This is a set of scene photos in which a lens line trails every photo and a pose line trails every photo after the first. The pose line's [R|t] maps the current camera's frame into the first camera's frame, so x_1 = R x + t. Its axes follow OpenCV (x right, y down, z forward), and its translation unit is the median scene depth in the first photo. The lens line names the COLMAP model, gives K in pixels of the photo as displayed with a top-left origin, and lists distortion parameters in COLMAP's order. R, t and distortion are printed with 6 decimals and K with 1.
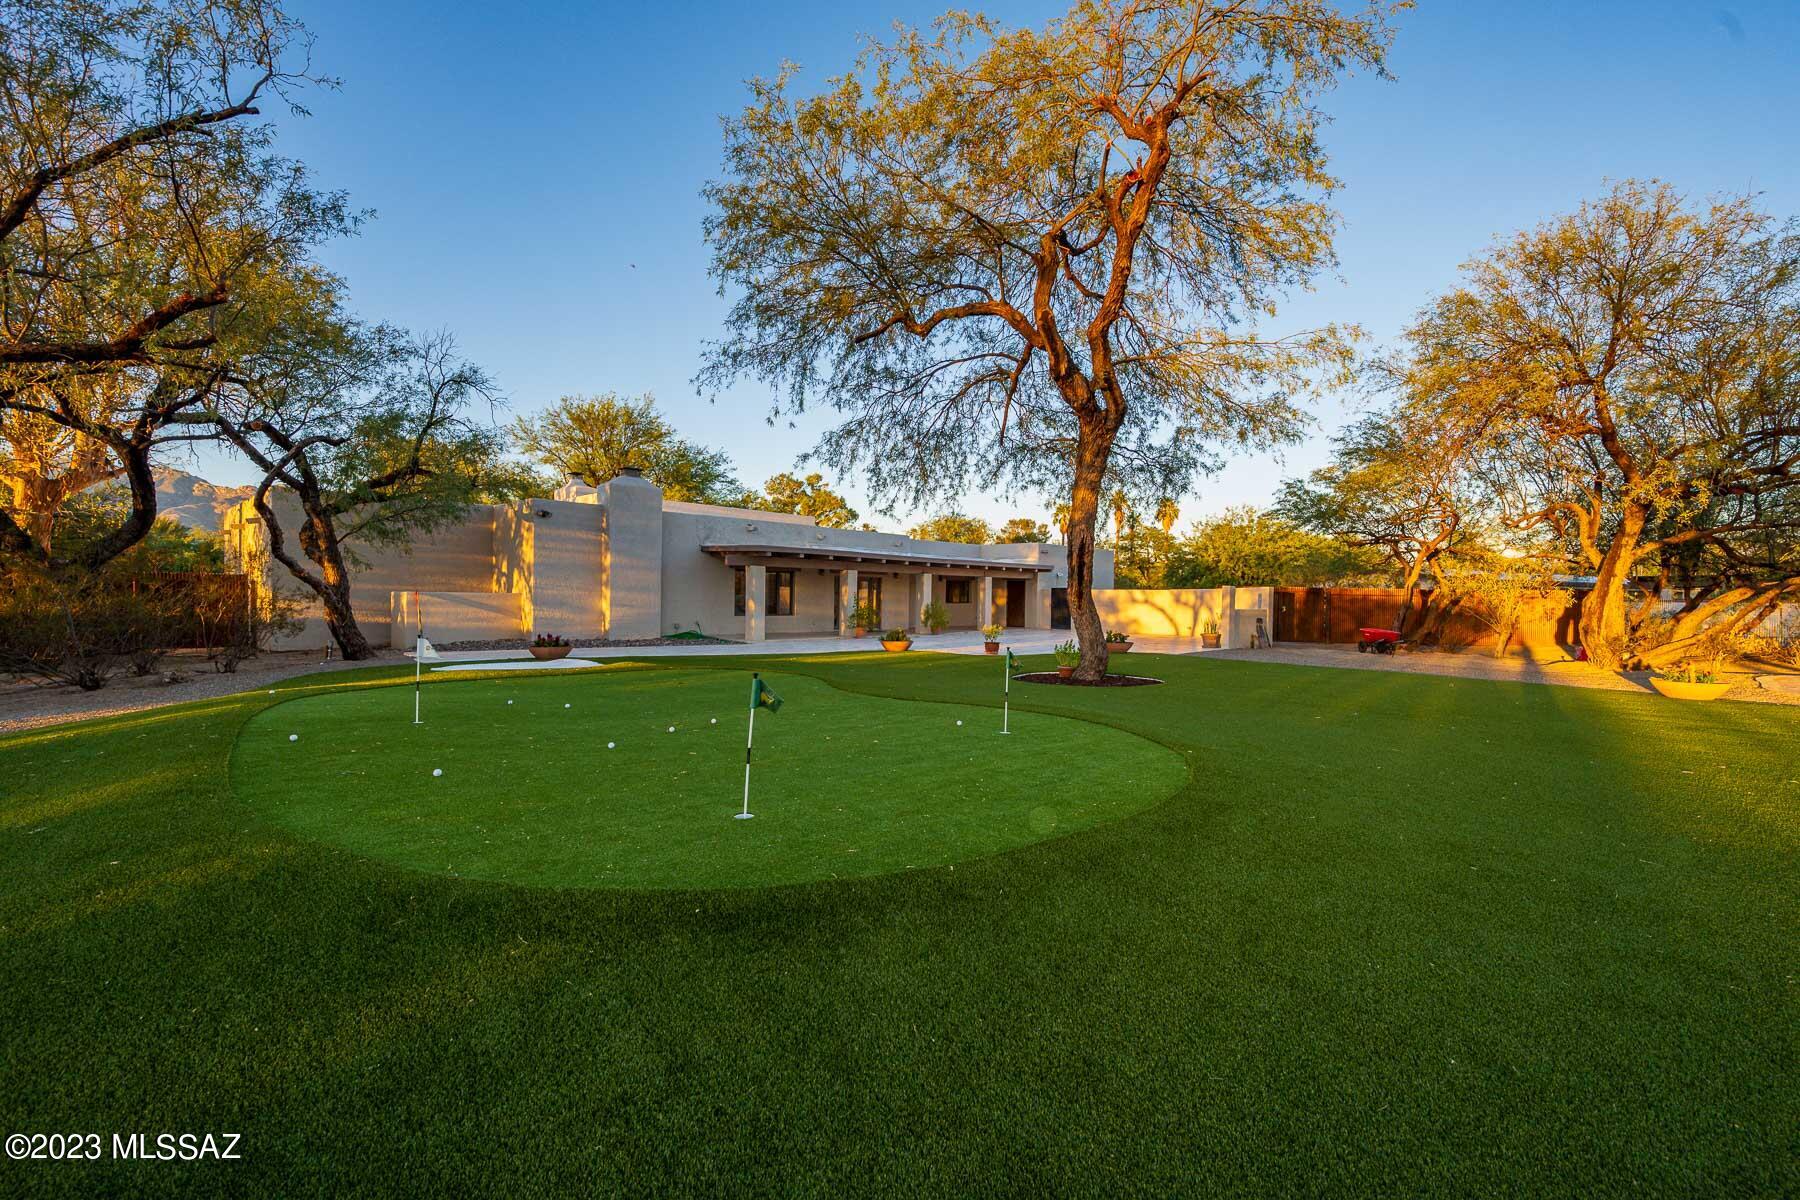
lens RADIAL K [[761.6, 0, 901.1], [0, 761.6, 587.9], [0, 0, 1]] dist [0.004215, 0.001696]
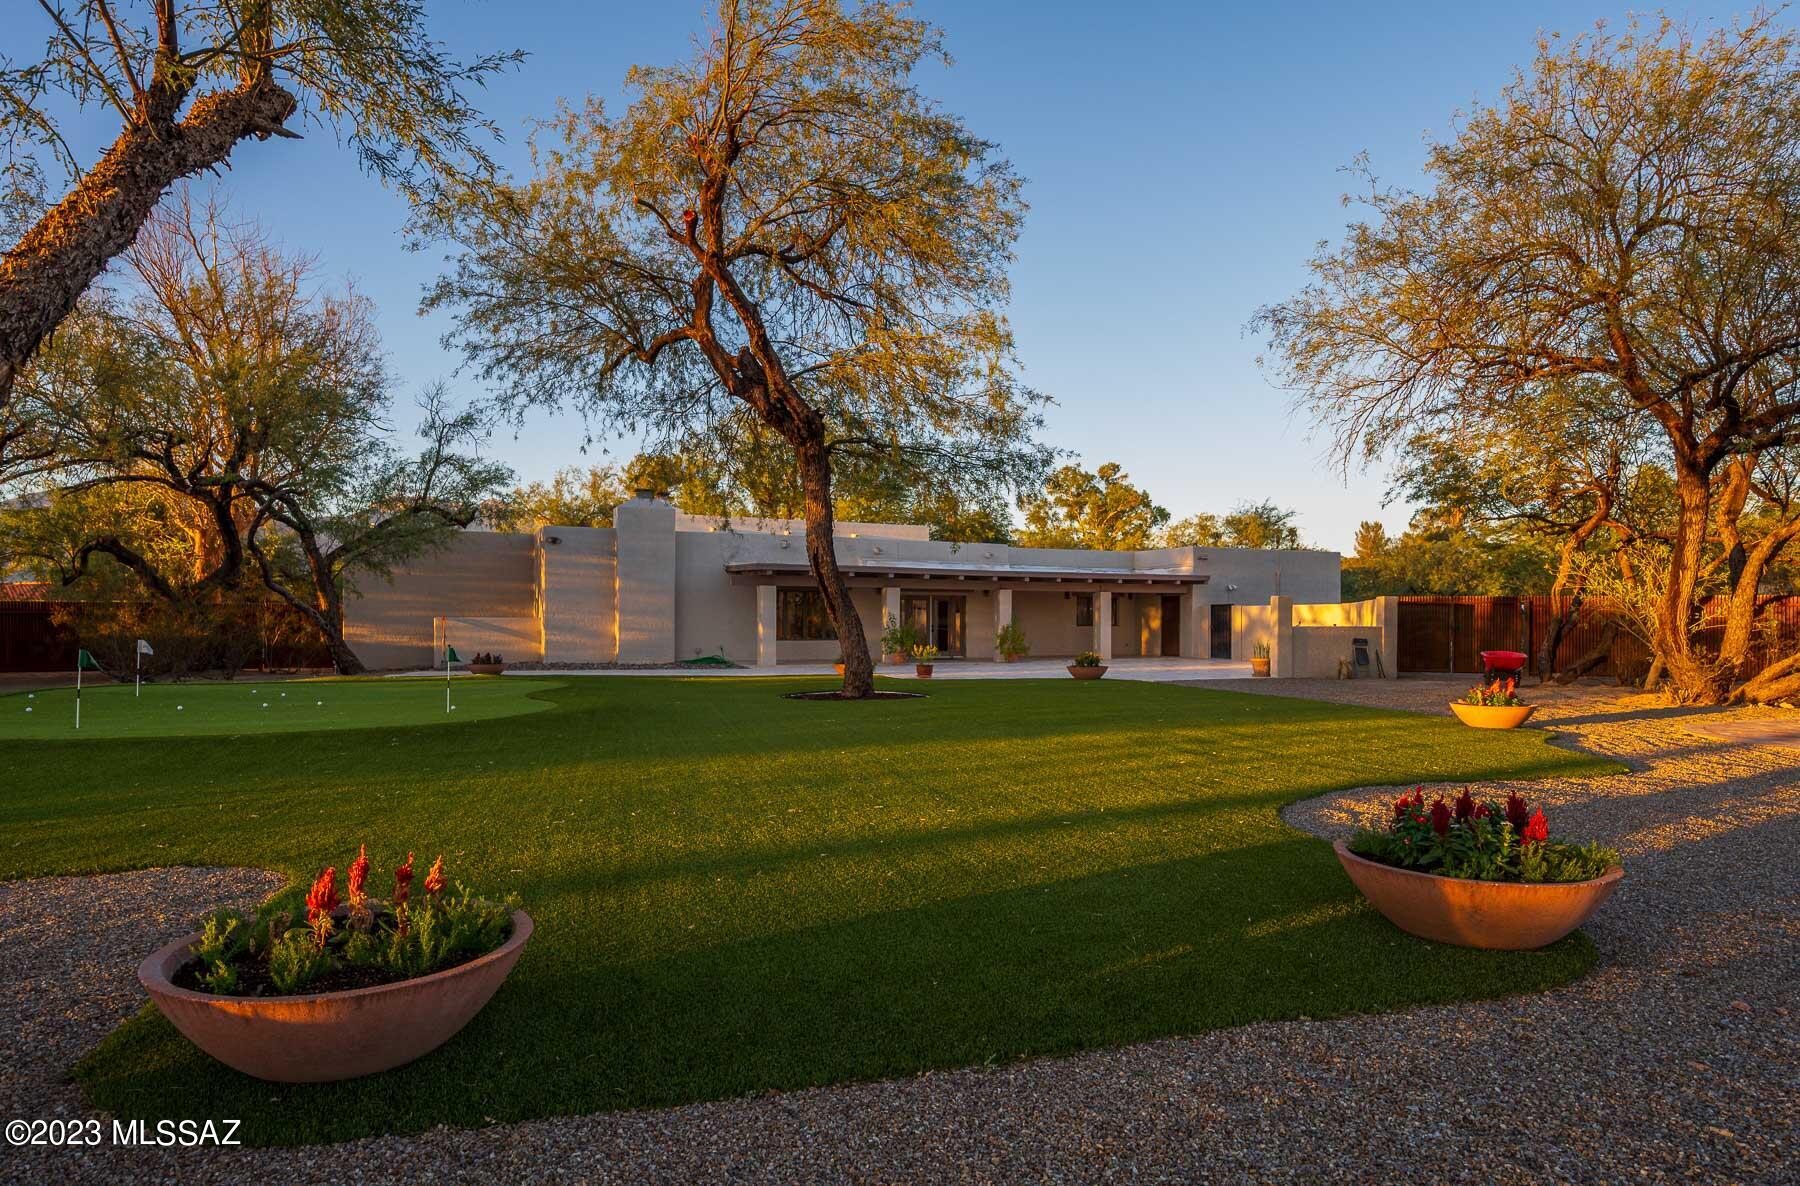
lens RADIAL K [[1011.3, 0, 898.6], [0, 1011.3, 605.7], [0, 0, 1]] dist [0.006489, 0.000387]
pose [[0.928834, -0.018341, -0.370042, 0.413339], [0.014597, 0.999810, -0.012914, 0.013243], [0.370209, 0.006593, 0.928925, -0.082166]]
